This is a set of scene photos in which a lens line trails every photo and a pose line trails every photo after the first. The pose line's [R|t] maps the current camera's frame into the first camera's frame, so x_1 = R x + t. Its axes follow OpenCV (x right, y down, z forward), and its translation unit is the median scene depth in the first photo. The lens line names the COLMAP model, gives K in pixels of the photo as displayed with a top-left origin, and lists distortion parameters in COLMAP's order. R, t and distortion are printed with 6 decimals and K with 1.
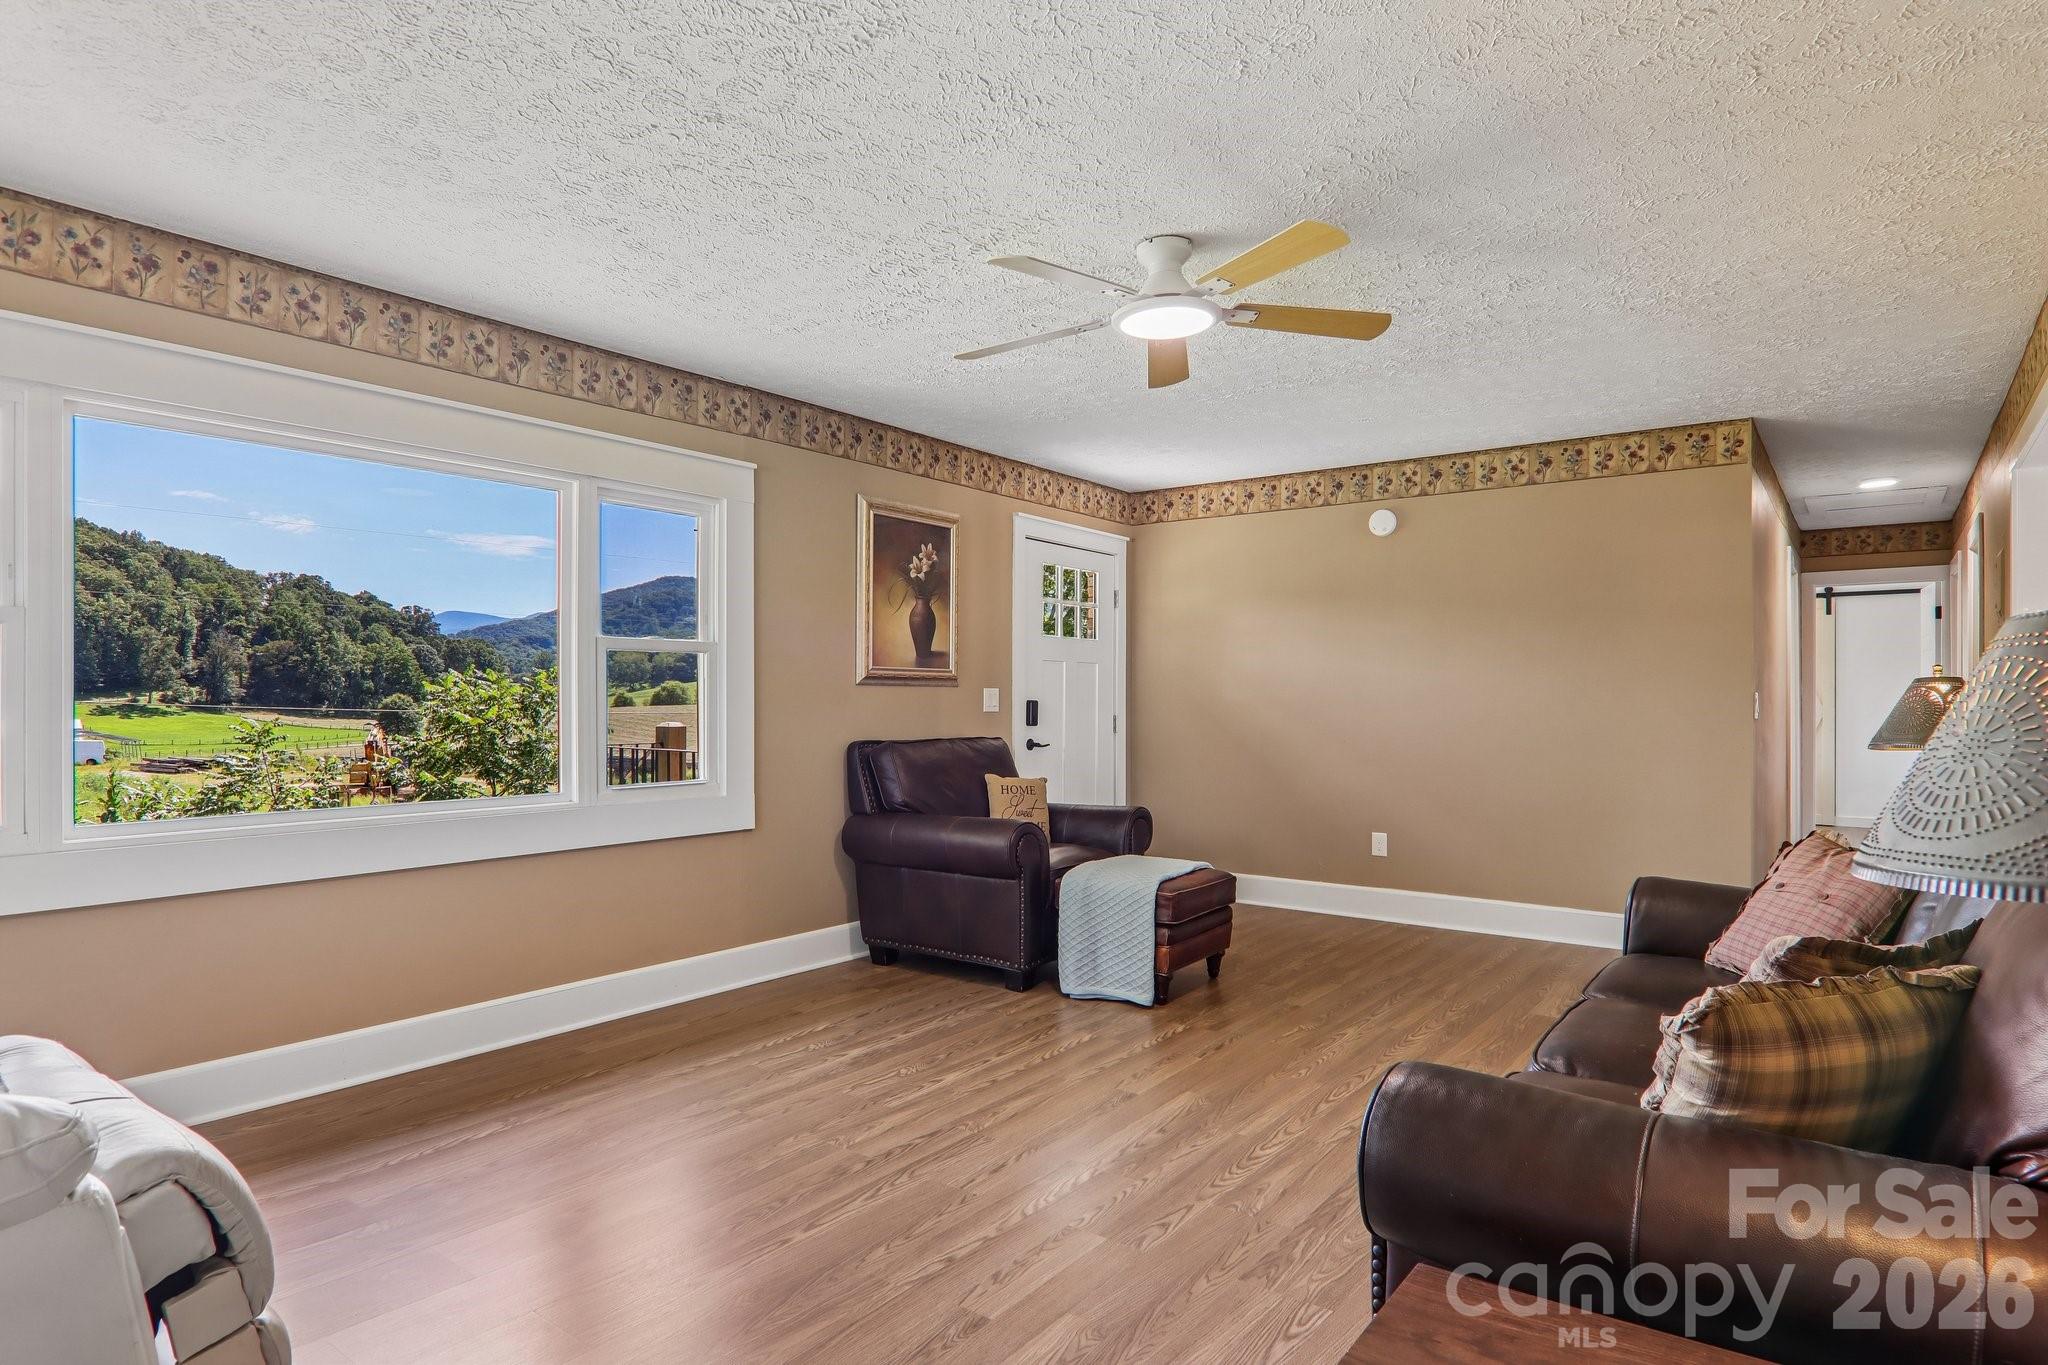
lens RADIAL K [[1132.7, 0, 1029.4], [0, 1132.7, 694.7], [0, 0, 1]] dist [-0.000350, -0.017557]
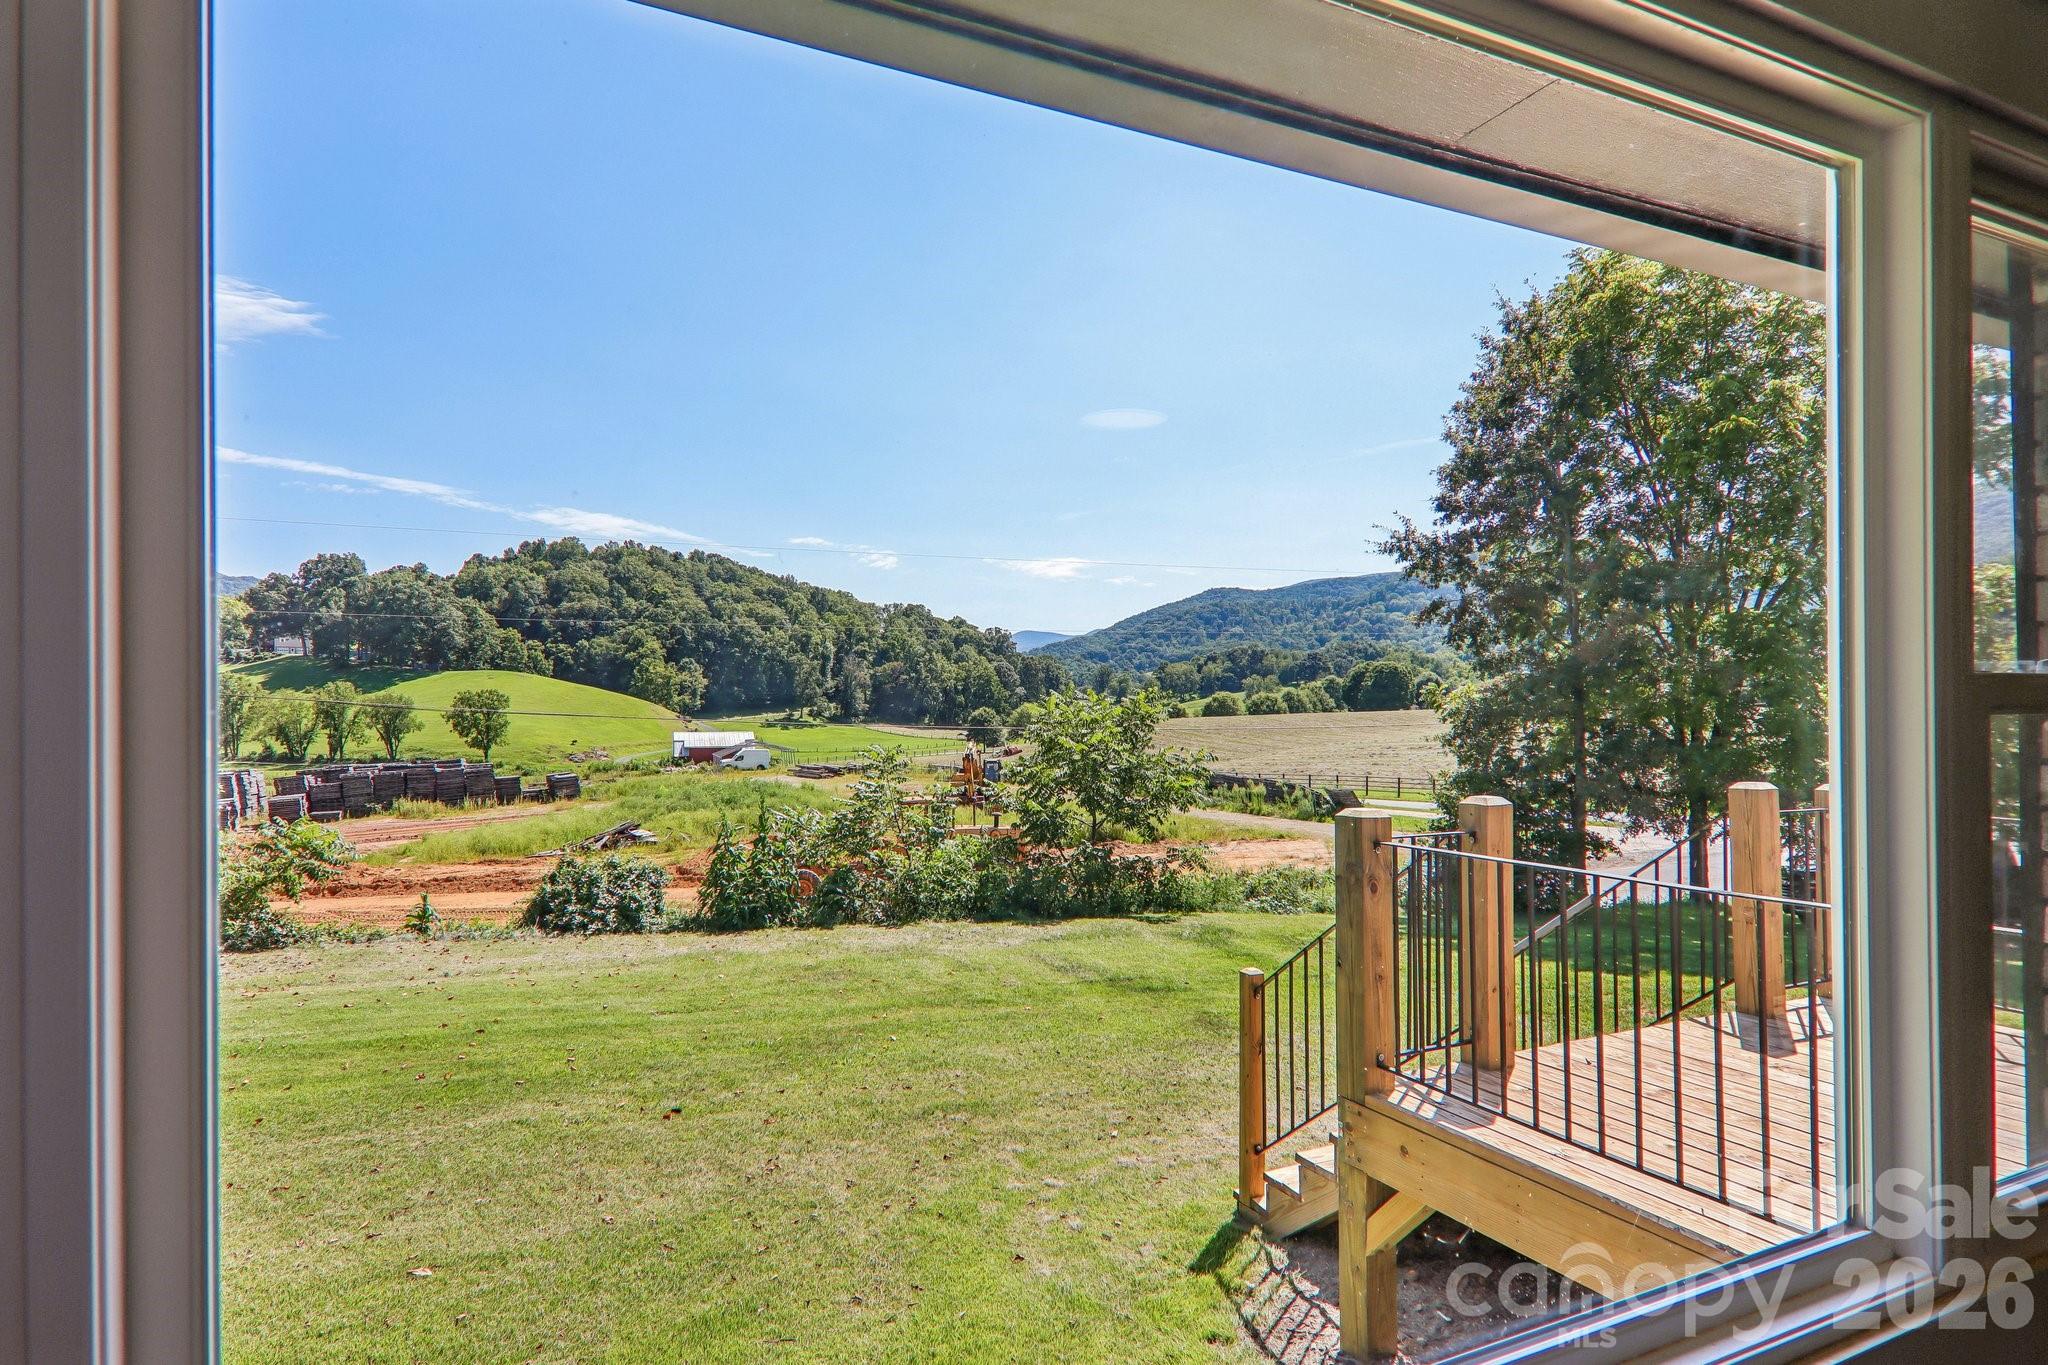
lens RADIAL K [[1132.7, 0, 1006.0], [0, 1132.7, 682.1], [0, 0, 1]] dist [-0.000350, -0.017557]
pose [[0.884067, -0.018646, -0.466988, -0.034797], [0.010041, 0.999731, -0.020909, -0.003444], [0.467253, 0.013796, 0.884016, 0.048301]]
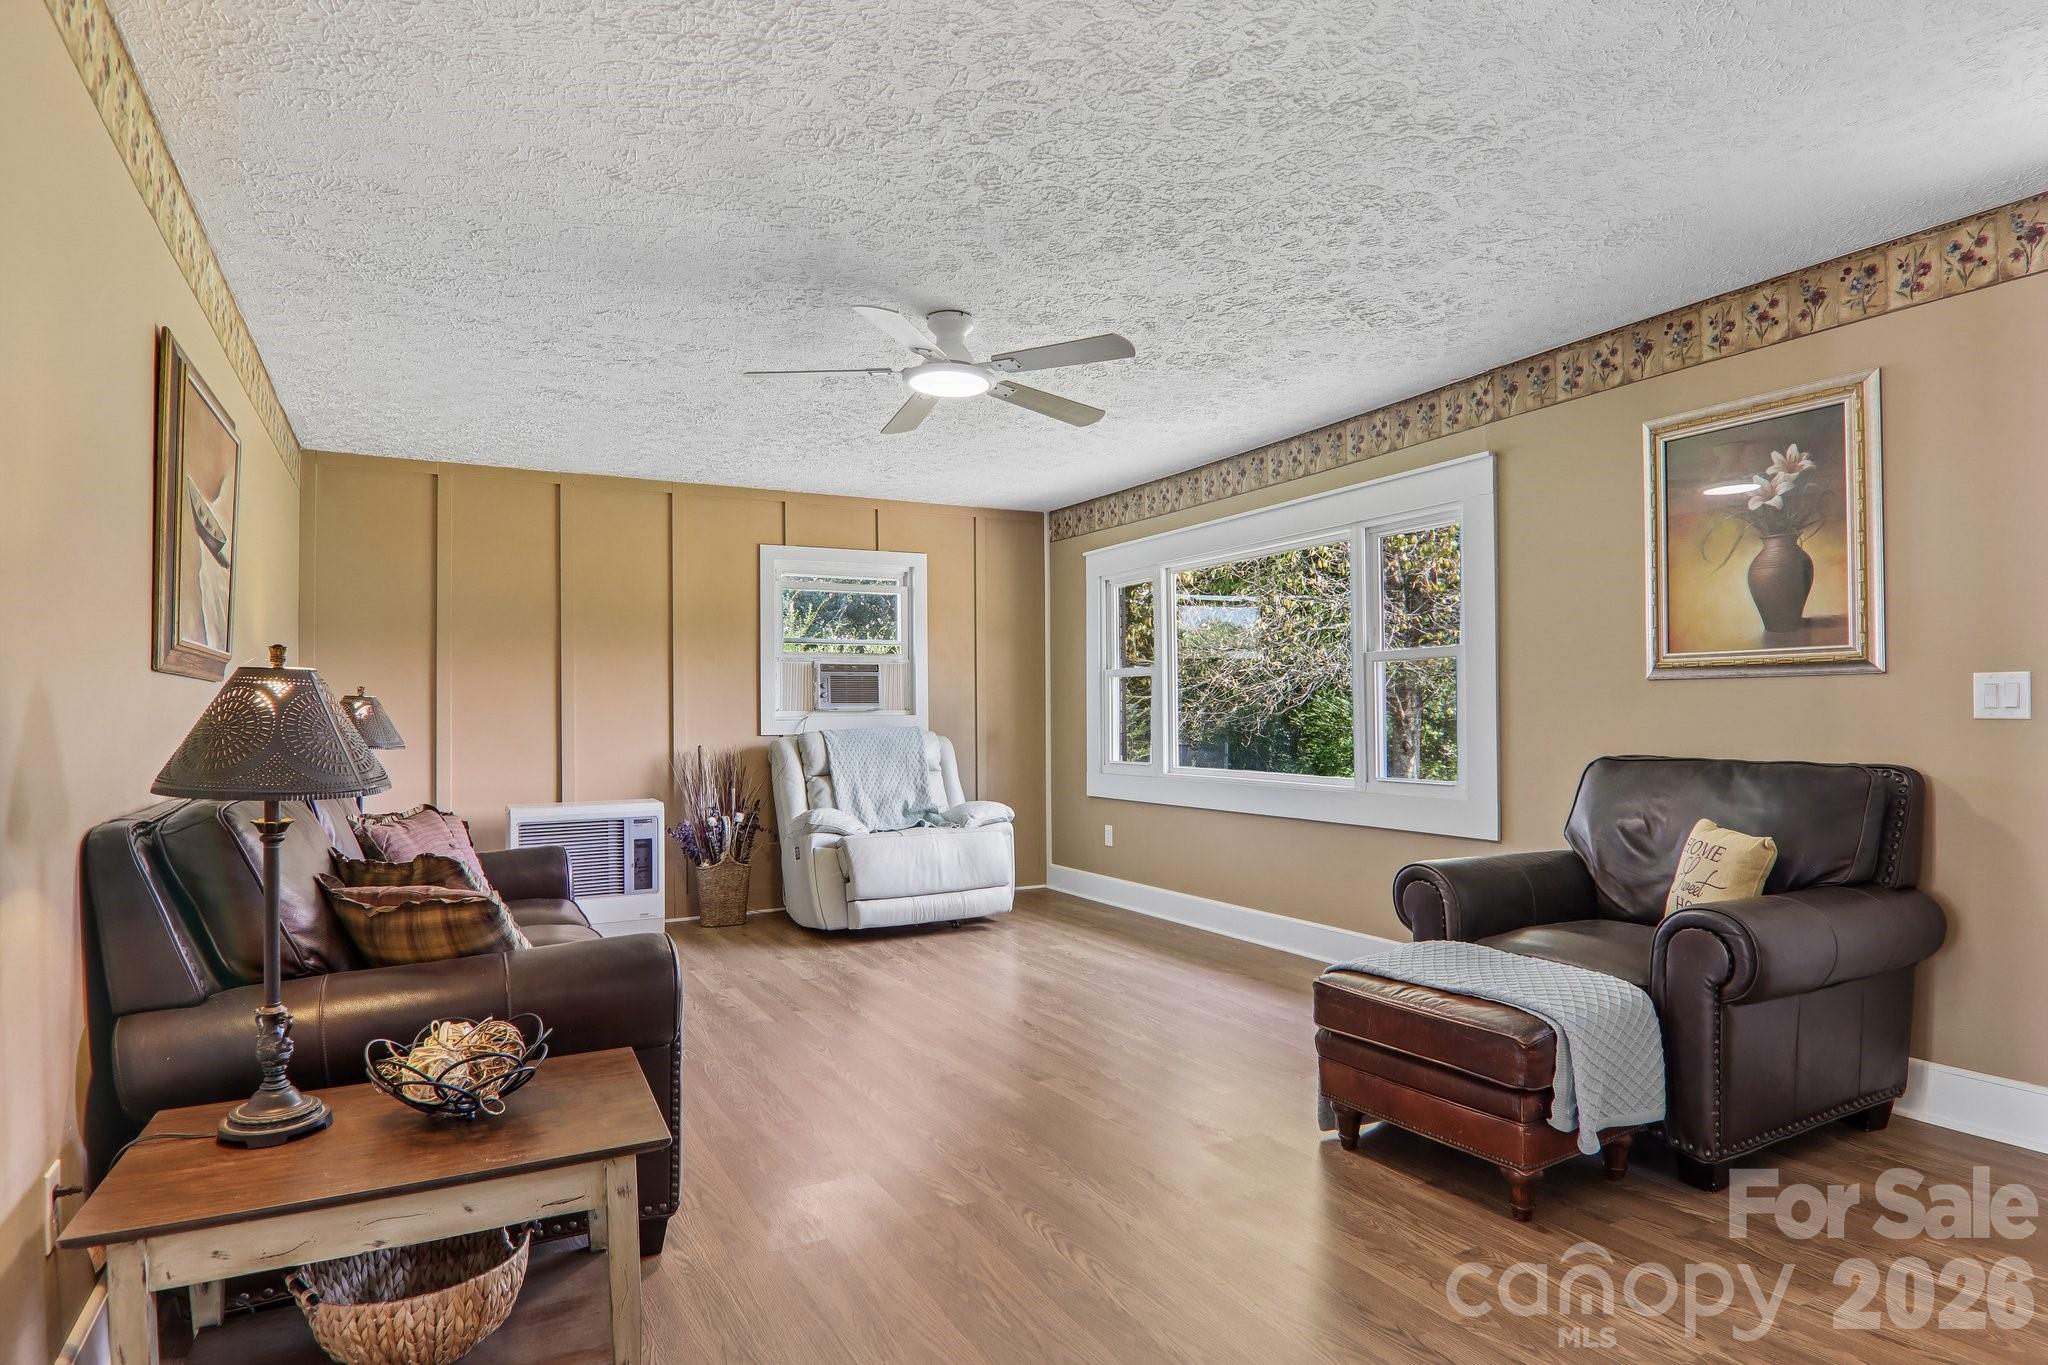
lens RADIAL K [[1132.7, 0, 1025.4], [0, 1132.7, 694.3], [0, 0, 1]] dist [-0.000350, -0.017557]
pose [[-0.422686, -0.009638, -0.906225, 0.331863], [0.015078, 0.999730, -0.017665, 0.003673], [0.906151, -0.021131, -0.422427, 0.451581]]
